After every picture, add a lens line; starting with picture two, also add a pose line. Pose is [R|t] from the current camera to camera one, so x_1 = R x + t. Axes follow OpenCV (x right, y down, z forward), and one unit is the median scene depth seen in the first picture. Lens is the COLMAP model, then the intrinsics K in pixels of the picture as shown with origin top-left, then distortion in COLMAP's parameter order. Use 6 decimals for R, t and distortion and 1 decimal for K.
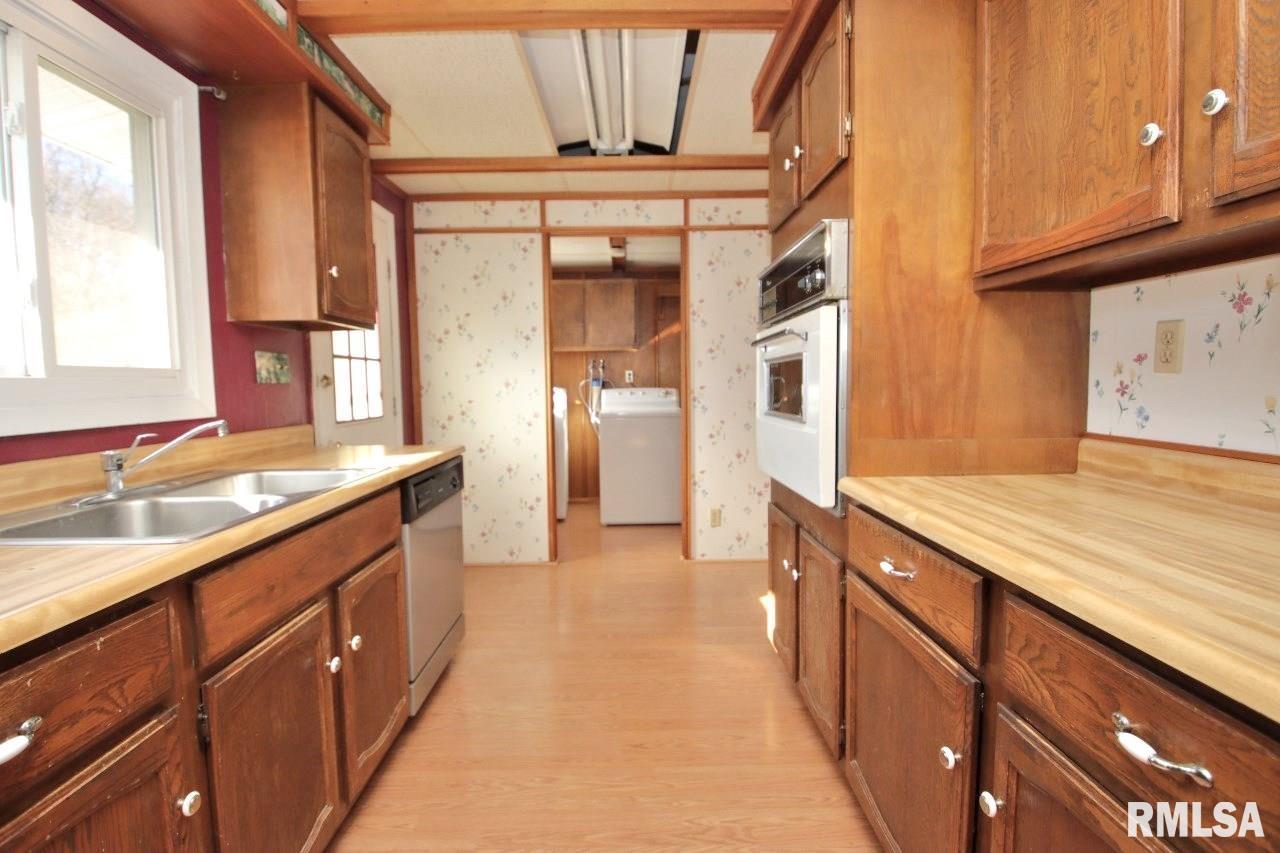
lens RADIAL K [[611.4, 0, 640.0], [0, 611.4, 426.5], [0, 0, 1]] dist [0.000470, -0.000024]
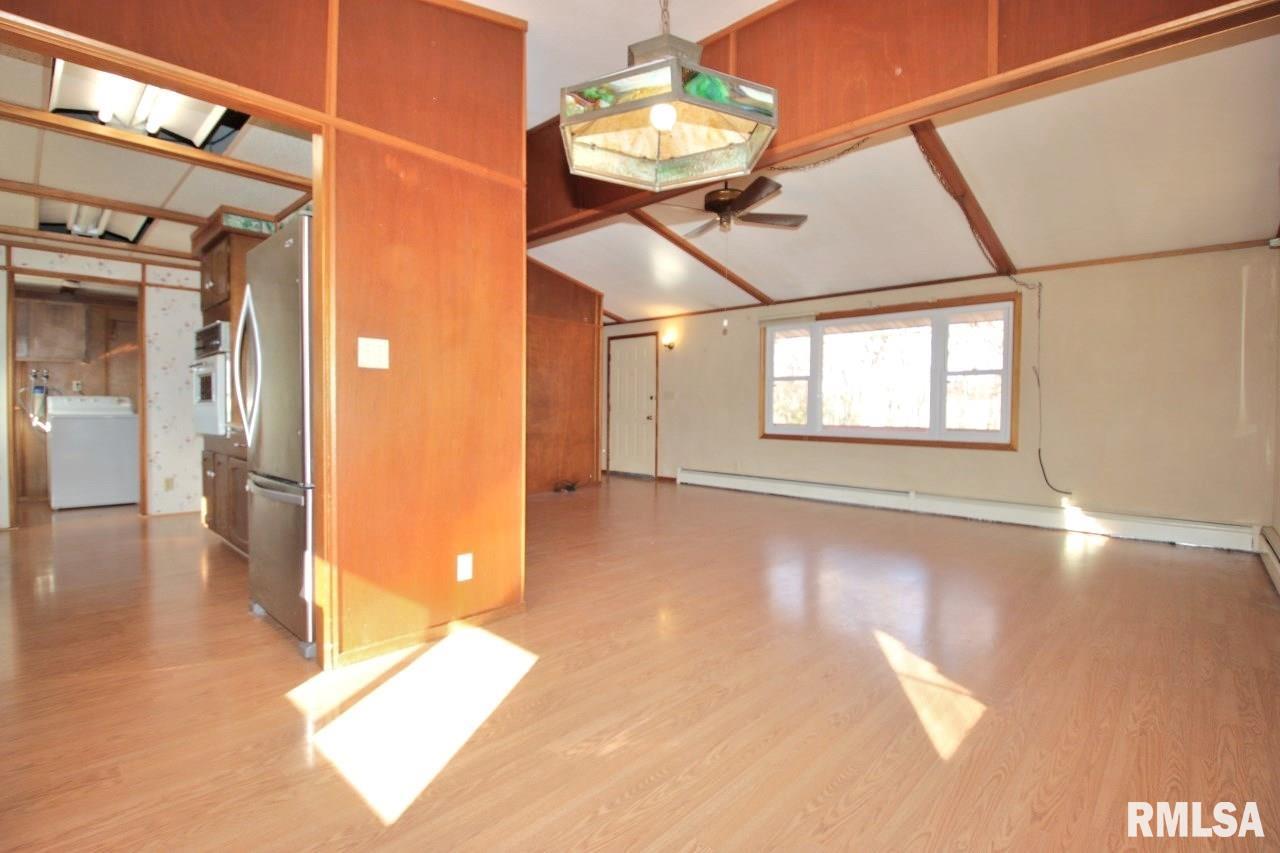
lens RADIAL K [[601.7, 0, 640.0], [0, 601.7, 426.5], [0, 0, 1]] dist [-0.030765, -0.000111]
pose [[0.700376, -0.001473, 0.713772, -0.088994], [0.032926, 0.999000, -0.030246, 0.090554], [-0.713014, 0.044685, 0.699725, -0.755478]]
